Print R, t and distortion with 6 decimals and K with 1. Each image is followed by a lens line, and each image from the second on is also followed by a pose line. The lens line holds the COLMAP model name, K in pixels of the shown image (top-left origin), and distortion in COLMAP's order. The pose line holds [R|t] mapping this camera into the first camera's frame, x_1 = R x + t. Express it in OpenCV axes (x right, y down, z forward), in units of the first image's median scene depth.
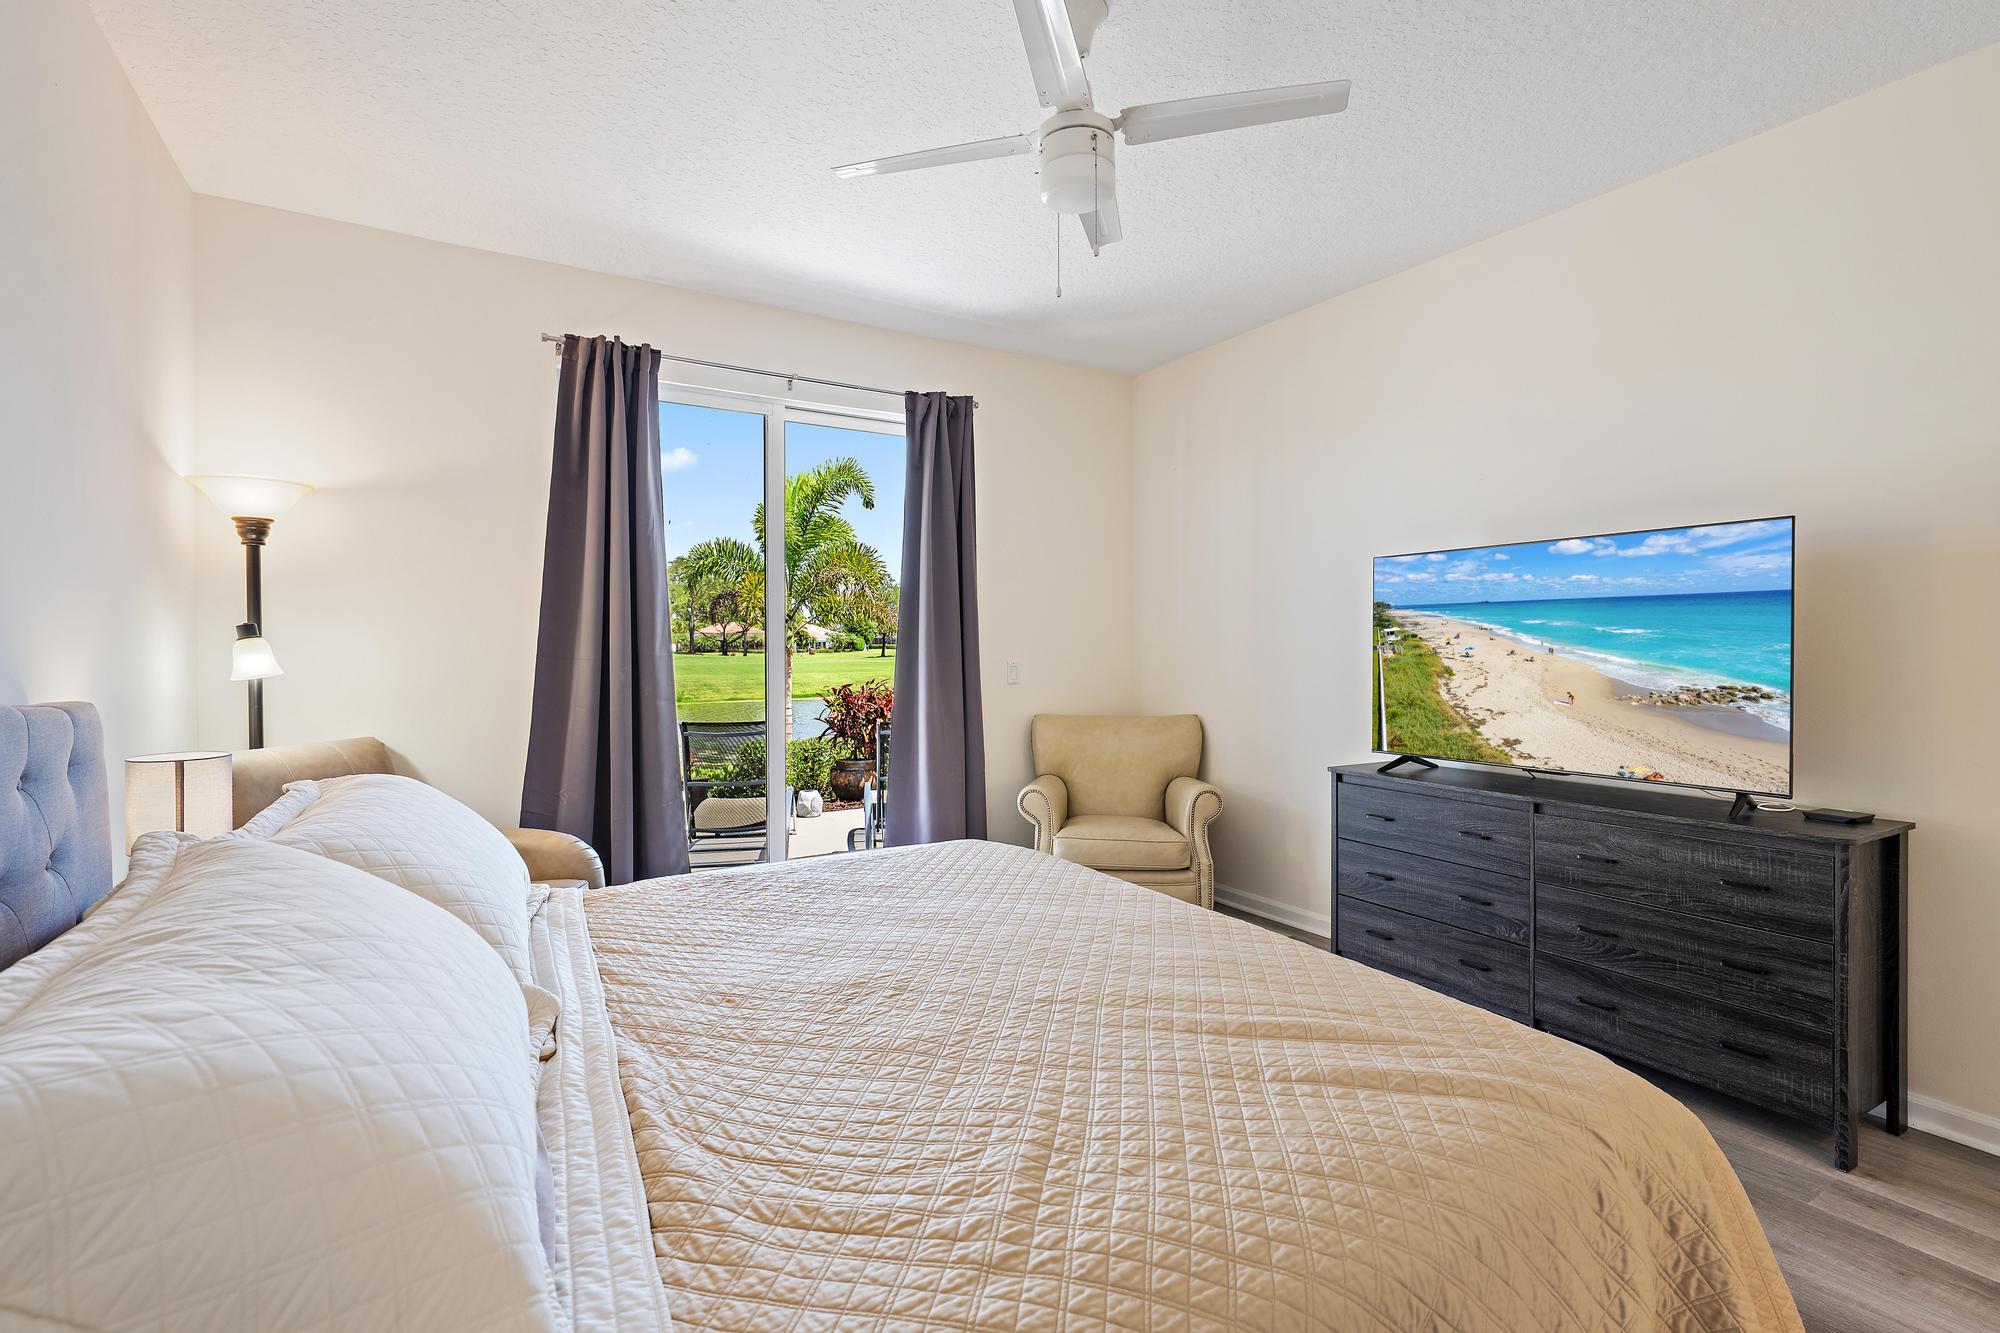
lens RADIAL K [[963.8, 0, 1004.2], [0, 963.8, 654.7], [0, 0, 1]] dist [0.001532, -0.002208]
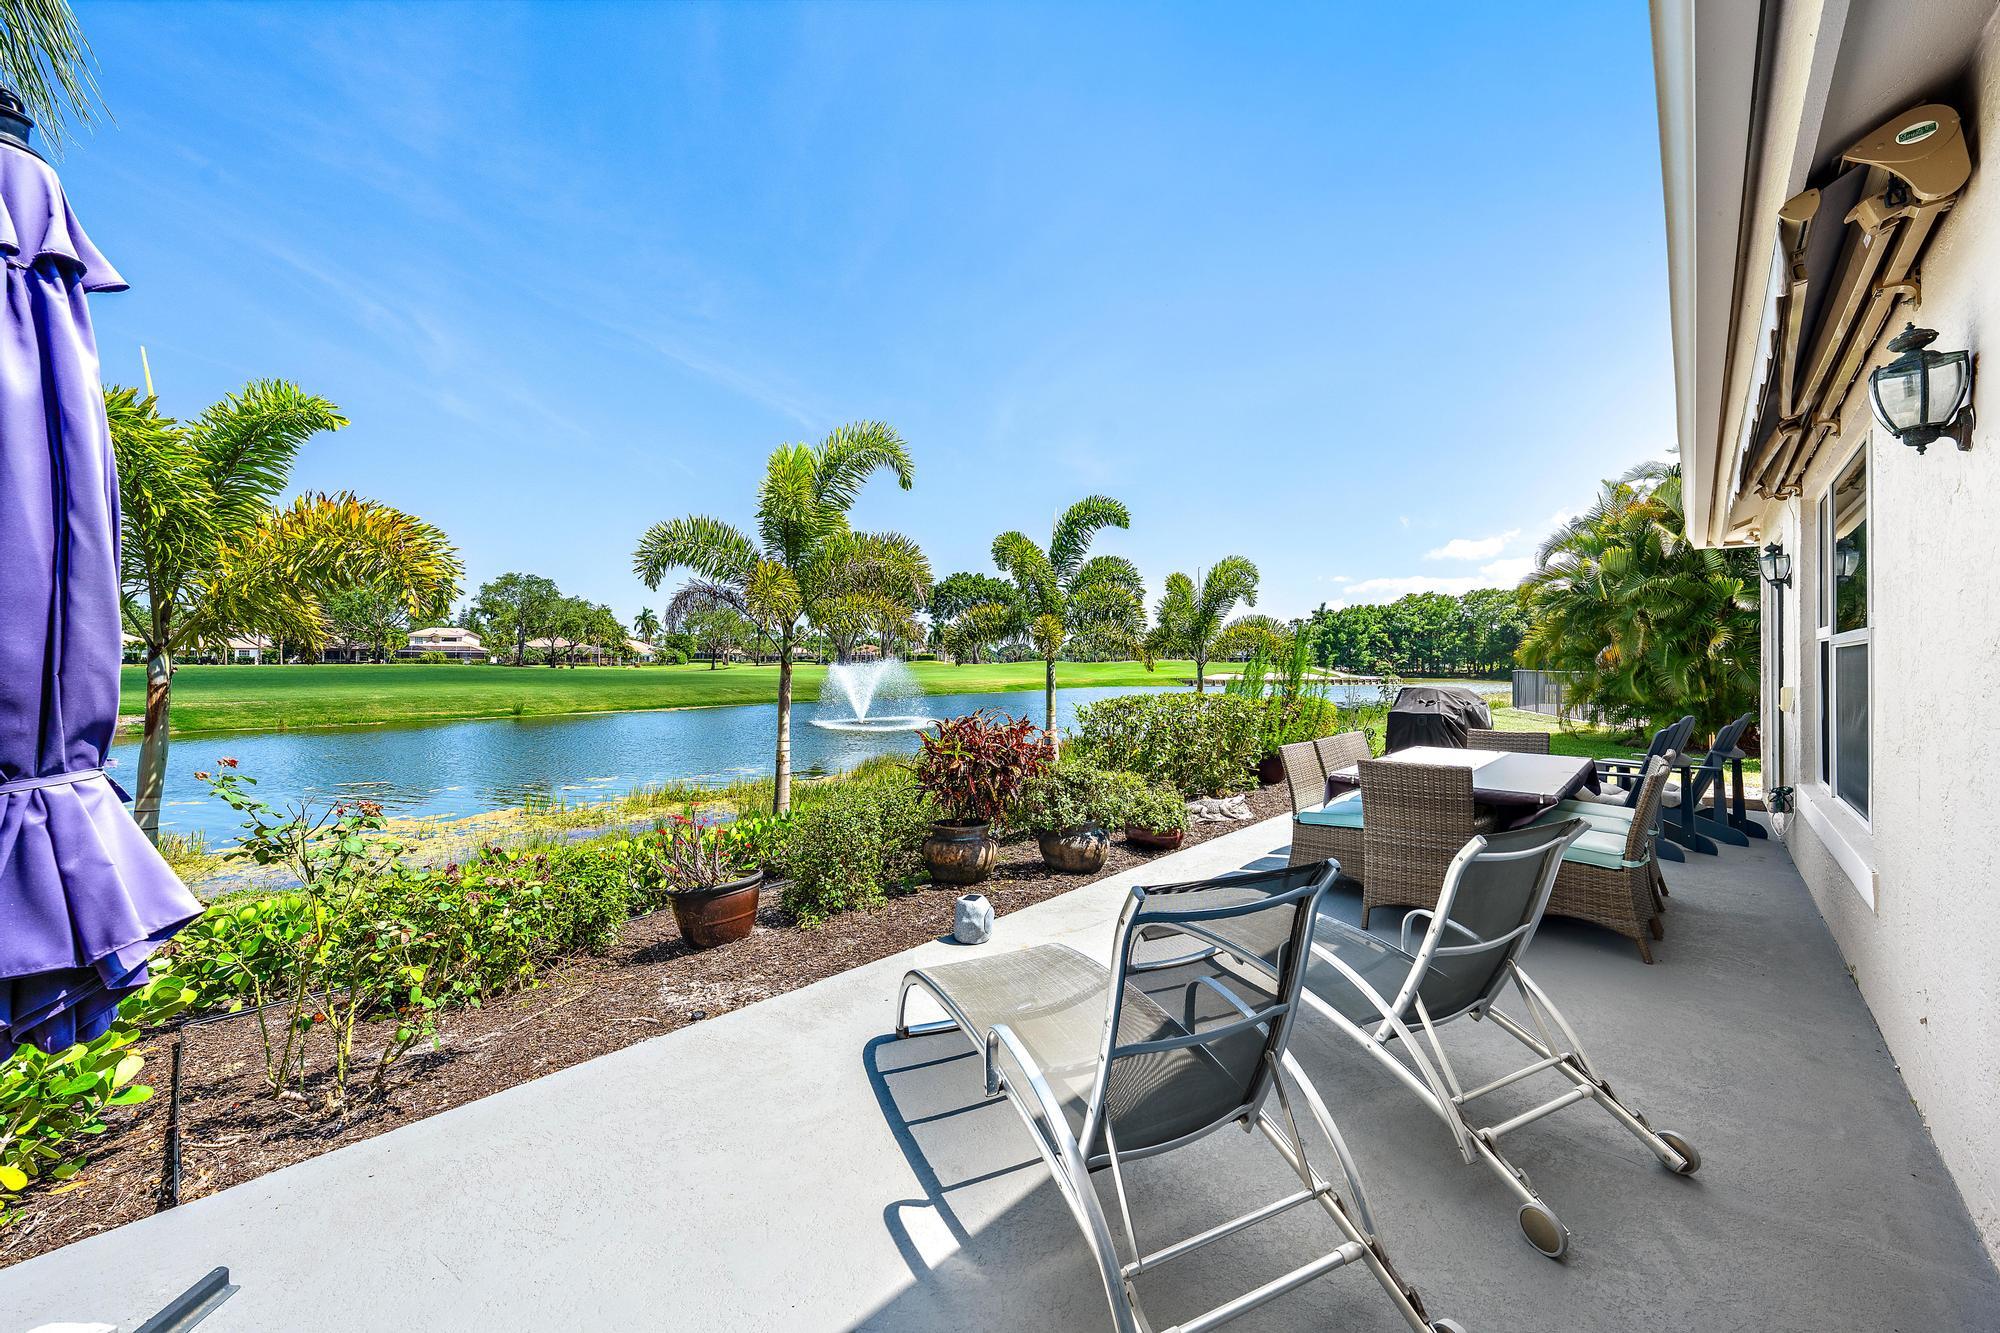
lens RADIAL K [[743.8, 0, 1011.3], [0, 743.8, 658.1], [0, 0, 1]] dist [-0.000889, -0.000749]
pose [[0.958869, 0.008501, 0.283723, -0.536565], [-0.004575, 0.999884, -0.014497, -0.008208], [-0.283814, 0.012603, 0.958797, 0.912894]]
